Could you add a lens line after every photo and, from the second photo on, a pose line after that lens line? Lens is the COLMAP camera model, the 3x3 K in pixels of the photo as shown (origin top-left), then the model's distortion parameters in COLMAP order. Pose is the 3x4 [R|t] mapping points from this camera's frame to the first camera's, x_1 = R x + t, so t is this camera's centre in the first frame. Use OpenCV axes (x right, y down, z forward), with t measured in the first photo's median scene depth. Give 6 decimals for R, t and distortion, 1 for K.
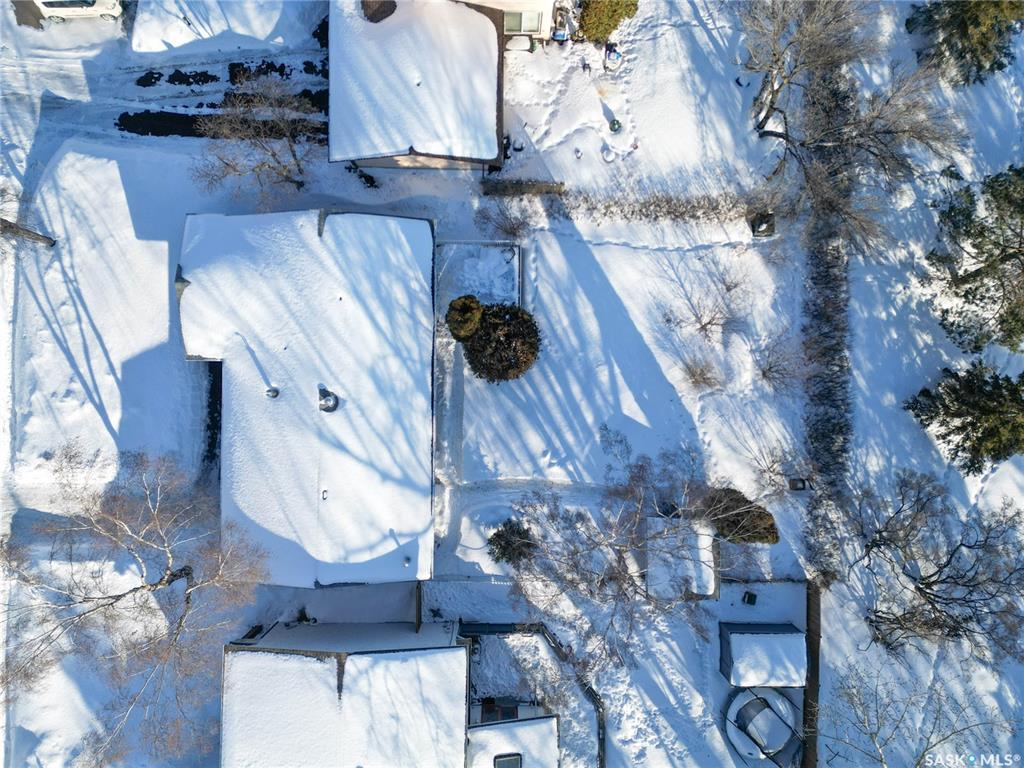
lens RADIAL K [[714.6, 0, 508.8], [0, 714.6, 377.4], [0, 0, 1]] dist [0.082668, -0.080521]
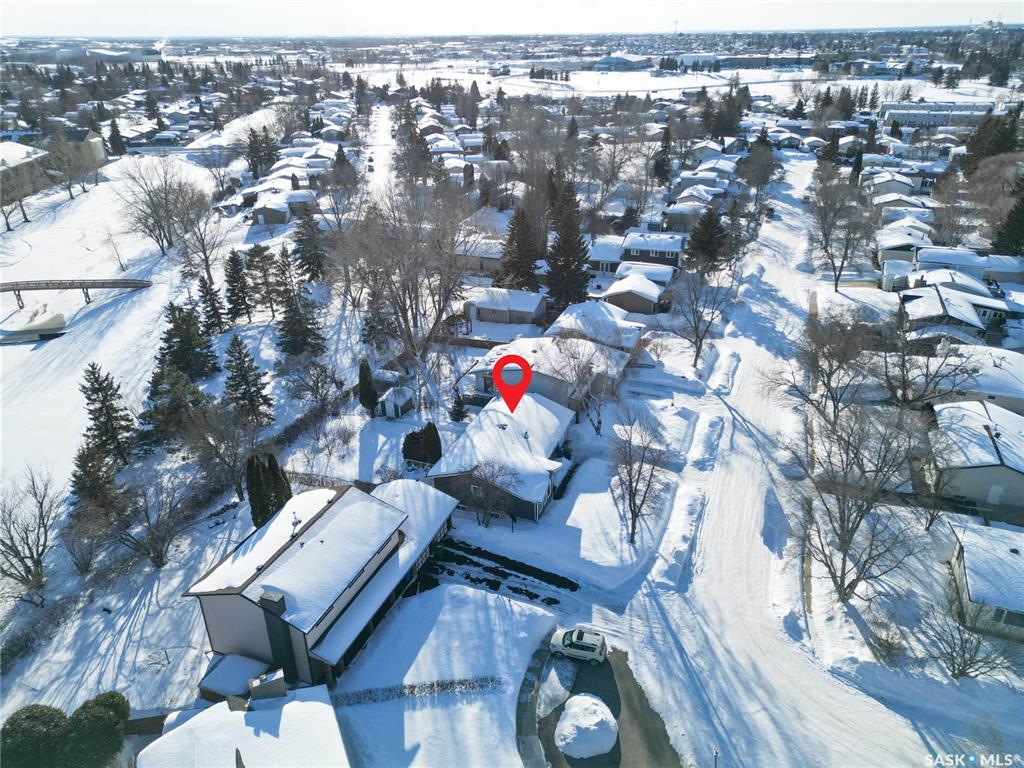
lens RADIAL K [[714.6, 0, 508.8], [0, 714.6, 377.4], [0, 0, 1]] dist [0.082668, -0.080521]
pose [[-0.934713, -0.153825, 0.320389, -0.843448], [0.355293, -0.382007, 0.853134, -1.584085], [-0.008842, 0.911268, 0.411720, -0.043811]]
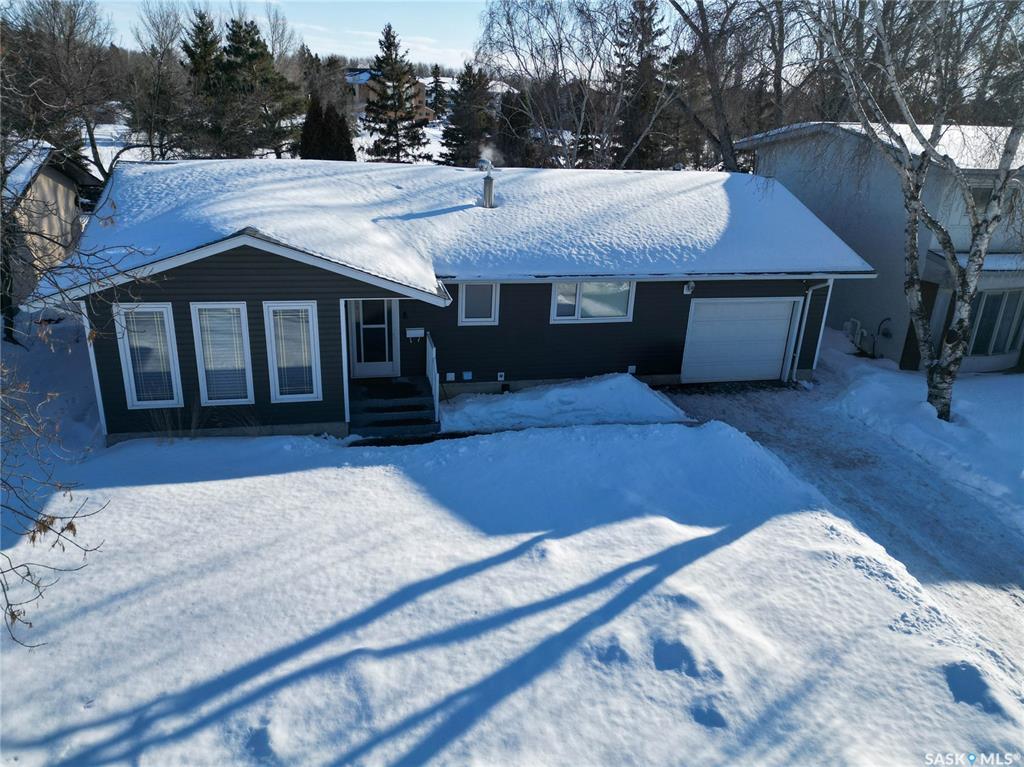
lens RADIAL K [[741.8, 0, 512.0], [0, 741.8, 383.5], [0, 0, 1]] dist [0.104904, -0.092841]
pose [[-0.223640, -0.362995, 0.904555, -0.773267], [0.972257, -0.017792, 0.233239, -0.080065], [-0.068571, 0.931621, 0.356903, 0.834764]]
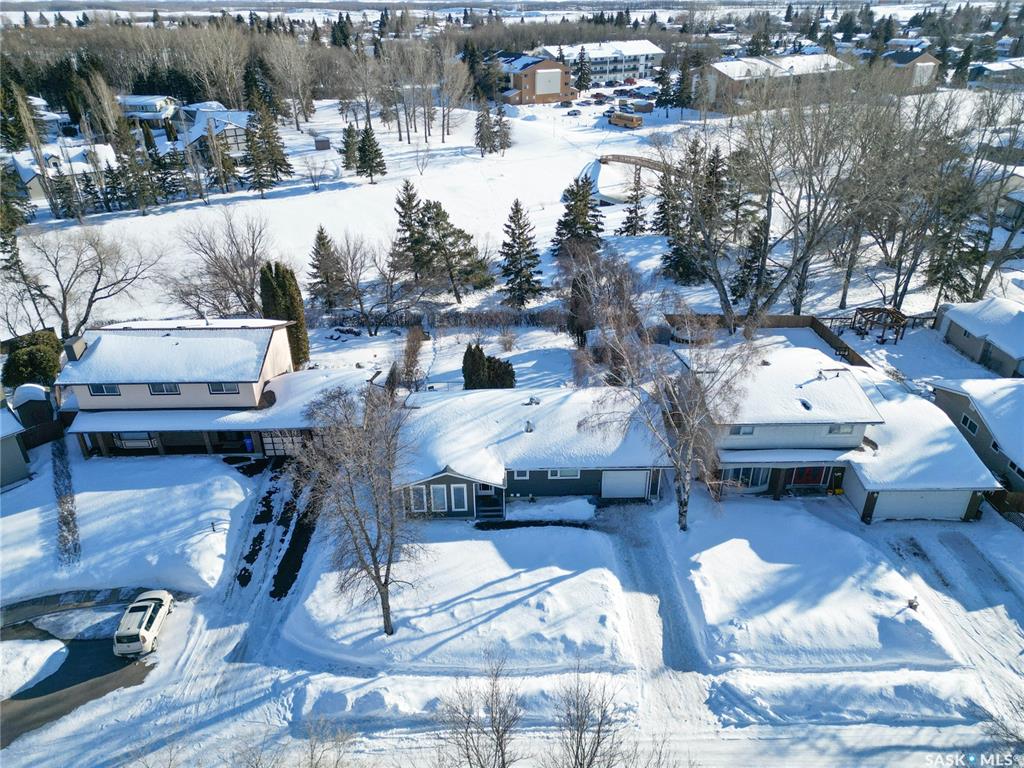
lens RADIAL K [[714.6, 0, 508.8], [0, 714.6, 377.4], [0, 0, 1]] dist [0.082668, -0.080521]
pose [[-0.024928, -0.474443, 0.879933, -1.338086], [0.999517, 0.004526, 0.030756, -0.054897], [-0.018575, 0.880275, 0.474100, 0.233371]]
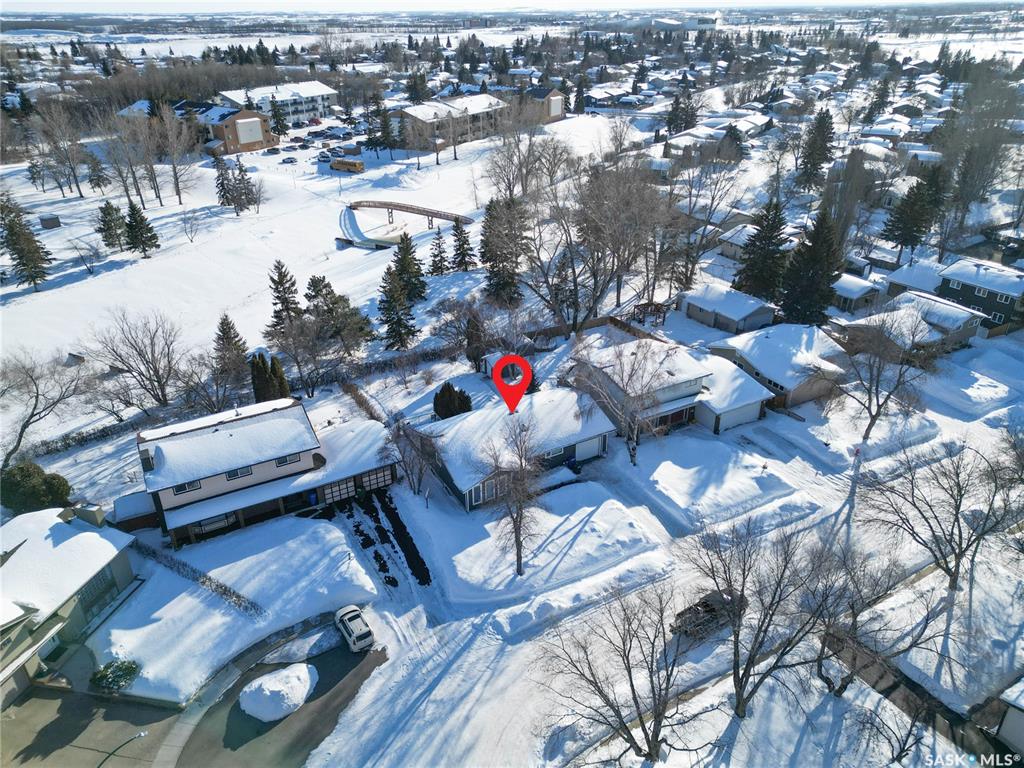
lens RADIAL K [[714.6, 0, 508.8], [0, 714.6, 377.4], [0, 0, 1]] dist [0.082668, -0.080521]
pose [[-0.486715, -0.400349, 0.776421, -1.616111], [0.873415, -0.206759, 0.440905, -0.778389], [-0.015984, 0.892733, 0.450303, -0.027045]]
